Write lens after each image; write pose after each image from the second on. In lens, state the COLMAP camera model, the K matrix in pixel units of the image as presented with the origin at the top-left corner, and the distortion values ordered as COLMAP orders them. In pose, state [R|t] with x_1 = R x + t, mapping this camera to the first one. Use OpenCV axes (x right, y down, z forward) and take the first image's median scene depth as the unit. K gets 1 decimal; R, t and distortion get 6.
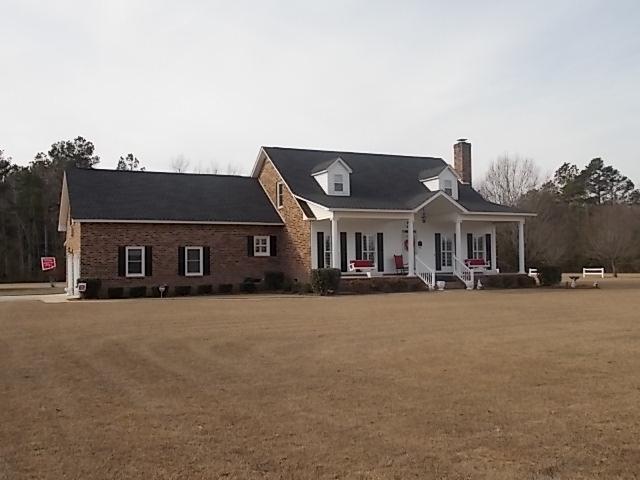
lens RADIAL K [[647.0, 0, 320.2], [0, 647.0, 243.0], [0, 0, 1]] dist [0.092392, 0.000000]
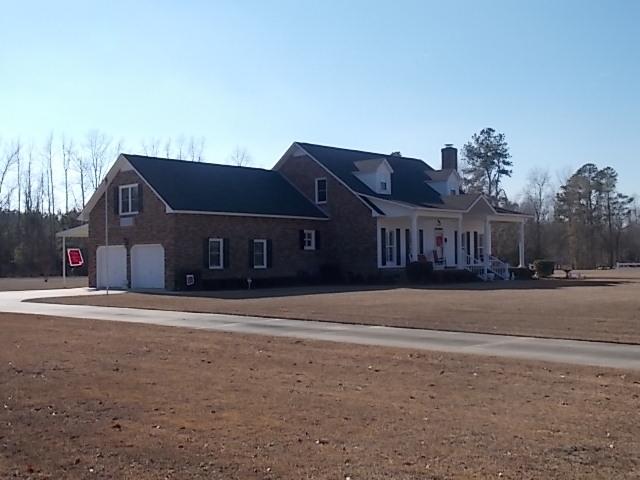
lens RADIAL K [[758.8, 0, 319.8], [0, 758.8, 239.9], [0, 0, 1]] dist [-0.000570, 0.000000]
pose [[0.937368, 0.016625, 0.347945, -0.506691], [-0.019764, 0.999790, 0.005475, -0.002308], [-0.347780, -0.012009, 0.937499, -0.140613]]
